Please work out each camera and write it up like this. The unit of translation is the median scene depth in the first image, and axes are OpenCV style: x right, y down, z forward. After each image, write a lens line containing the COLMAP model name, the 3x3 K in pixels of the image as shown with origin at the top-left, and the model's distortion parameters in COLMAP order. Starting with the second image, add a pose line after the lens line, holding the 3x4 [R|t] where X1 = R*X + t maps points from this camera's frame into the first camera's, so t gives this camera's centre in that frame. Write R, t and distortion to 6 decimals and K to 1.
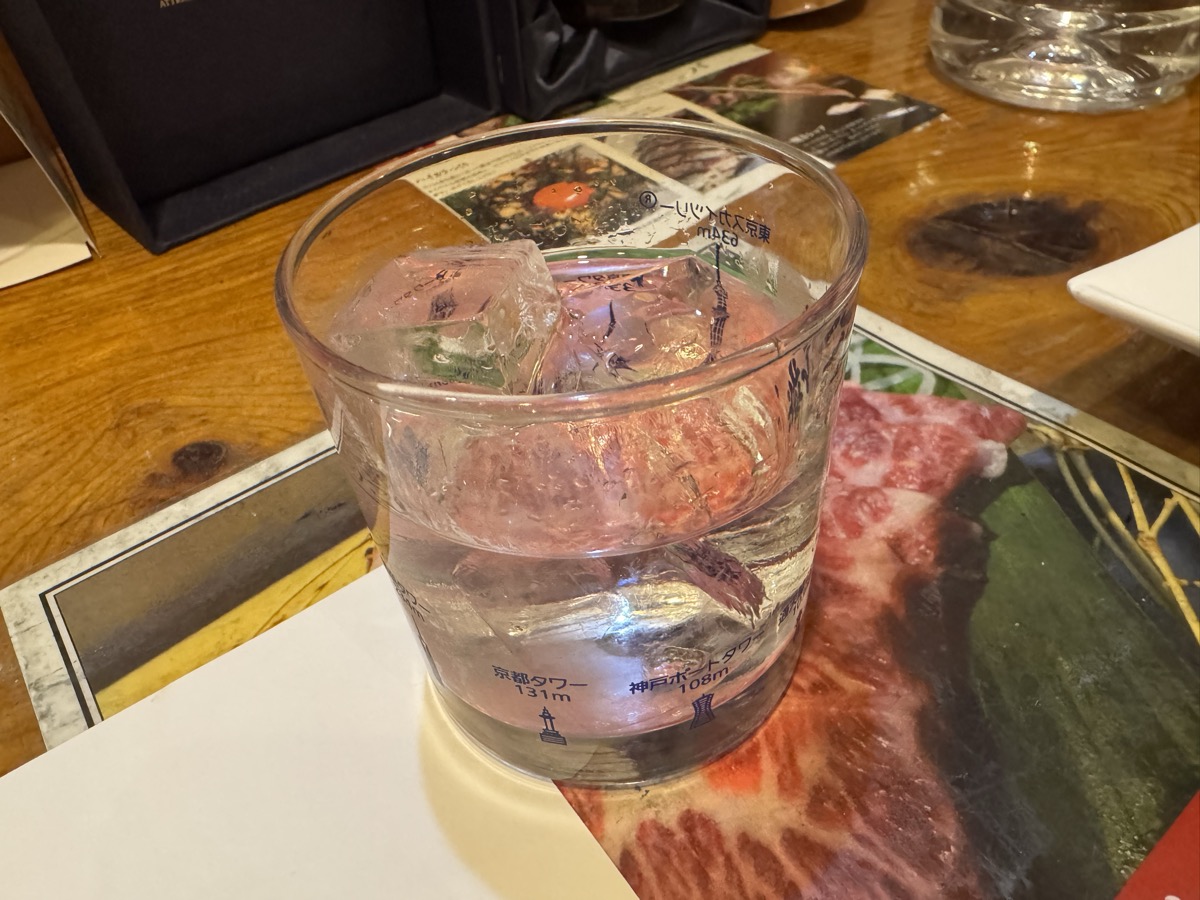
lens RADIAL K [[864.9, 0, 600.5], [0, 864.9, 454.2], [0, 0, 1]] dist [-0.001950, 0.007061]
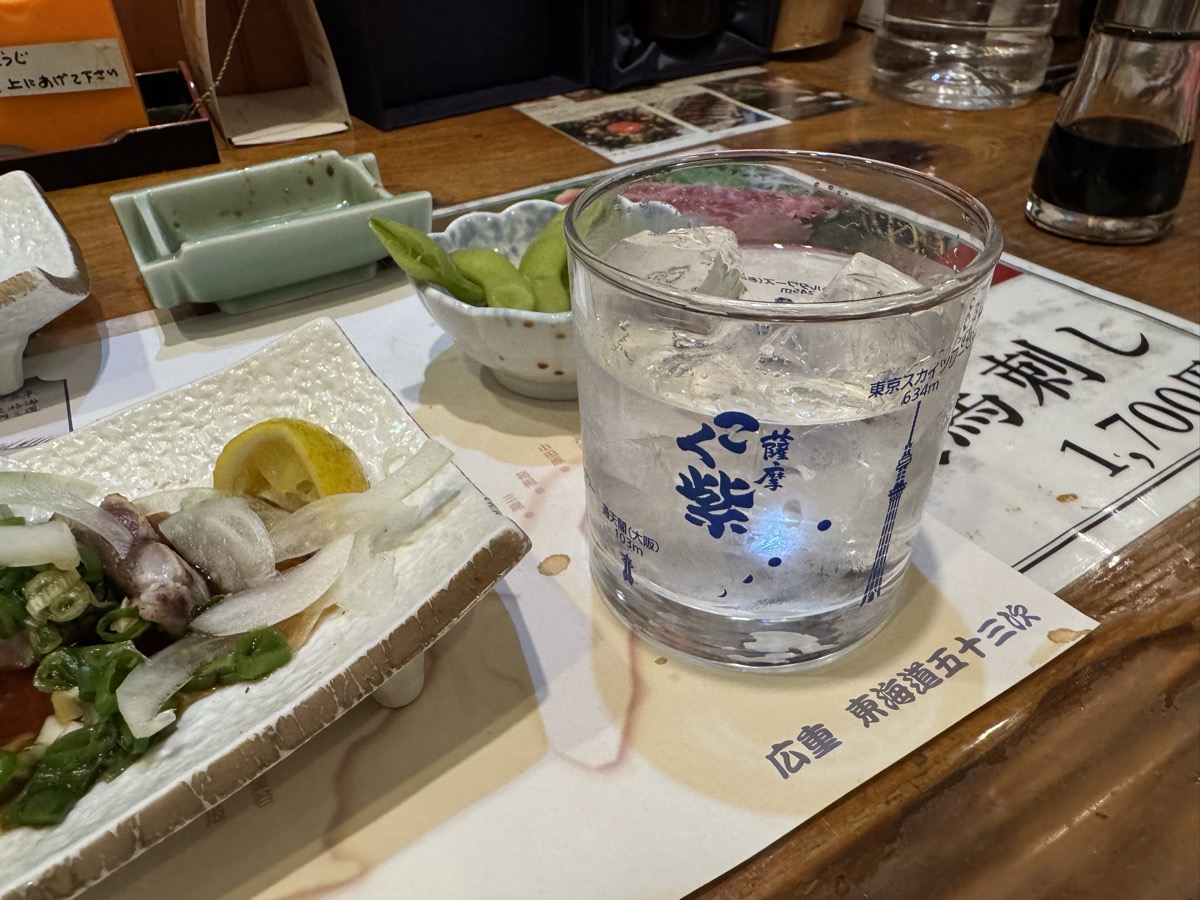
lens RADIAL K [[847.5, 0, 596.1], [0, 847.5, 446.6], [0, 0, 1]] dist [-0.002503, -0.003245]
pose [[0.994086, 0.098806, -0.045067, 0.047813], [-0.102809, 0.989917, -0.097444, 0.615684], [0.034984, 0.101501, 0.994220, -0.714167]]
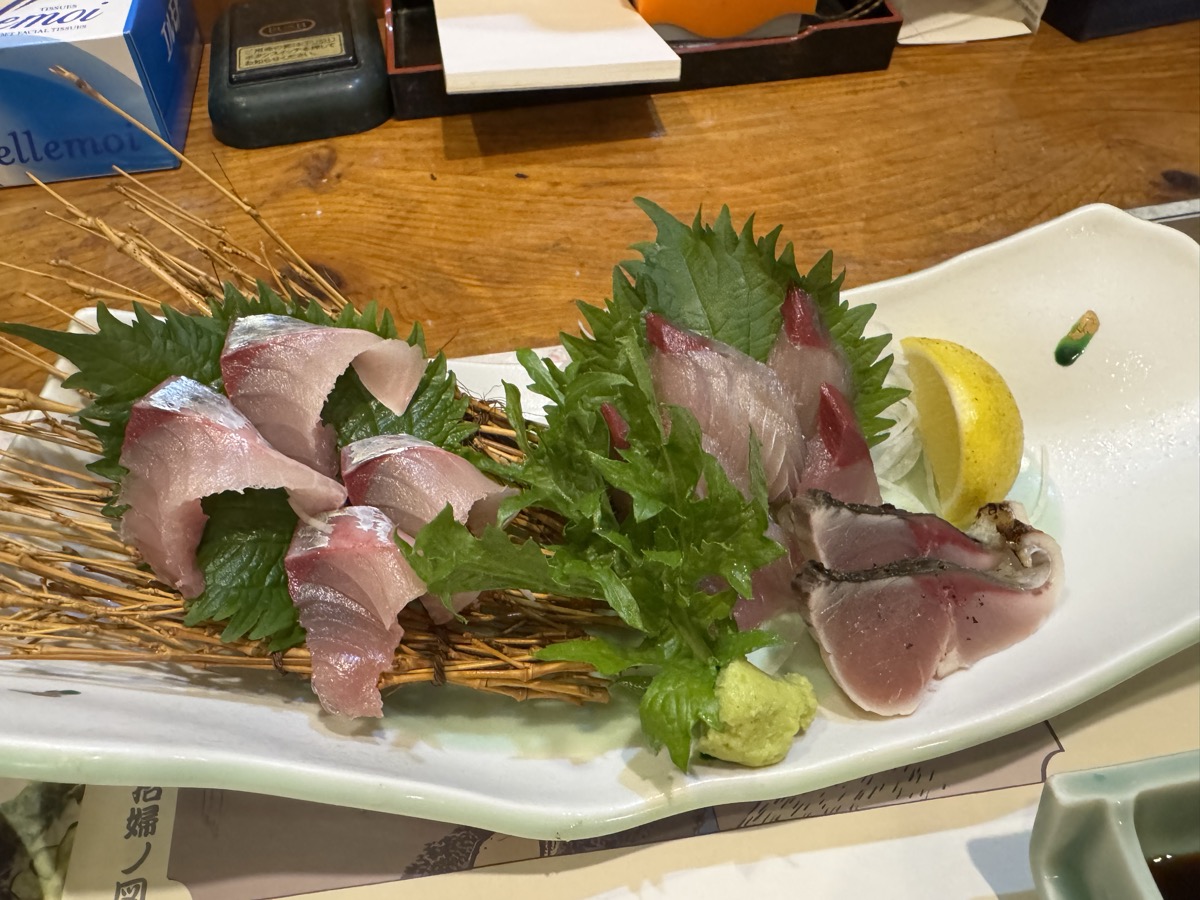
lens RADIAL K [[855.5, 0, 516.8], [0, 855.5, 449.1], [0, 0, 1]] dist [-0.007420, 0.000764]
pose [[0.869301, 0.376545, -0.320201, -0.745742], [-0.328700, 0.924200, 0.194451, 0.480412], [0.369149, -0.063787, 0.927179, -0.752502]]
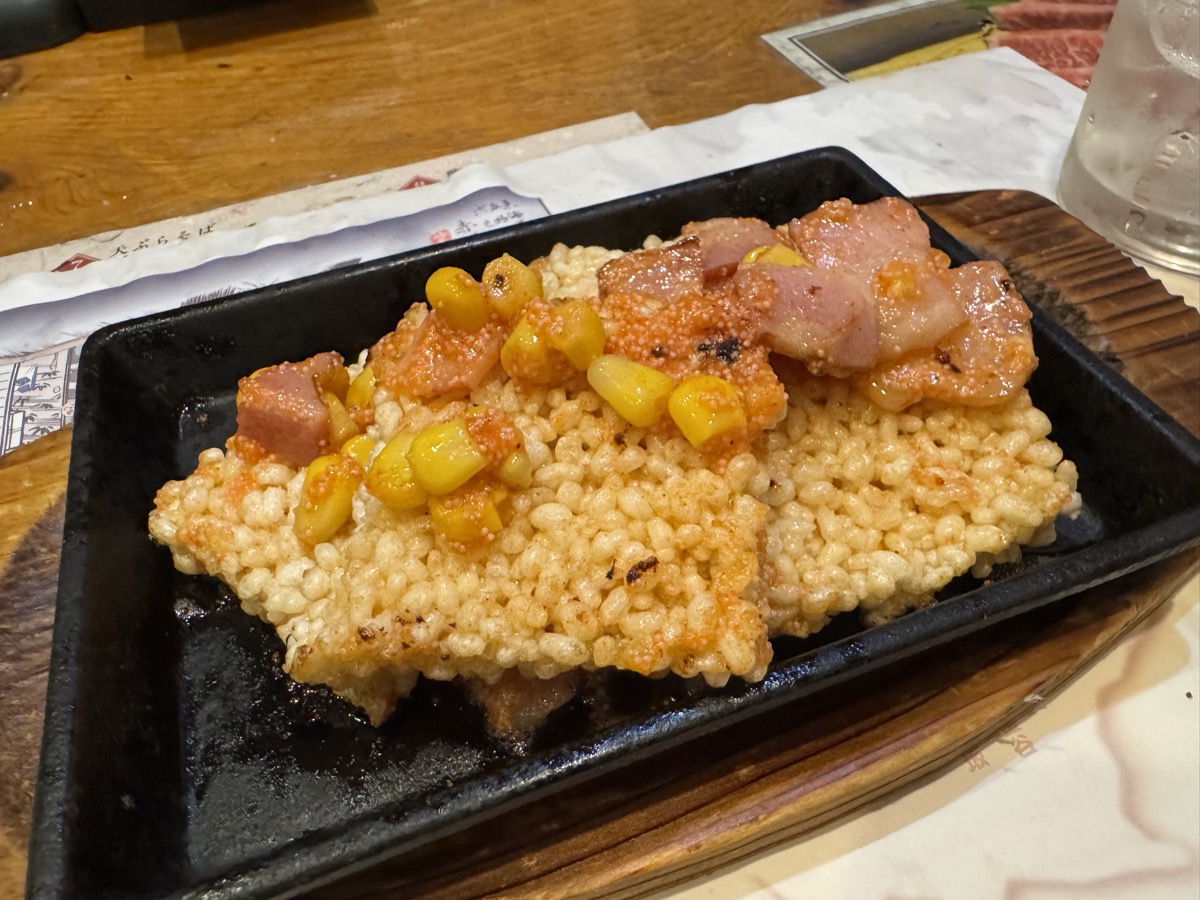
lens RADIAL K [[842.5, 0, 603.2], [0, 842.5, 447.9], [0, 0, 1]] dist [-0.005124, 0.003076]
pose [[0.960351, 0.215854, -0.176444, -0.411767], [-0.192995, 0.971448, 0.137992, 0.627946], [0.201192, -0.098468, 0.974590, -0.636570]]
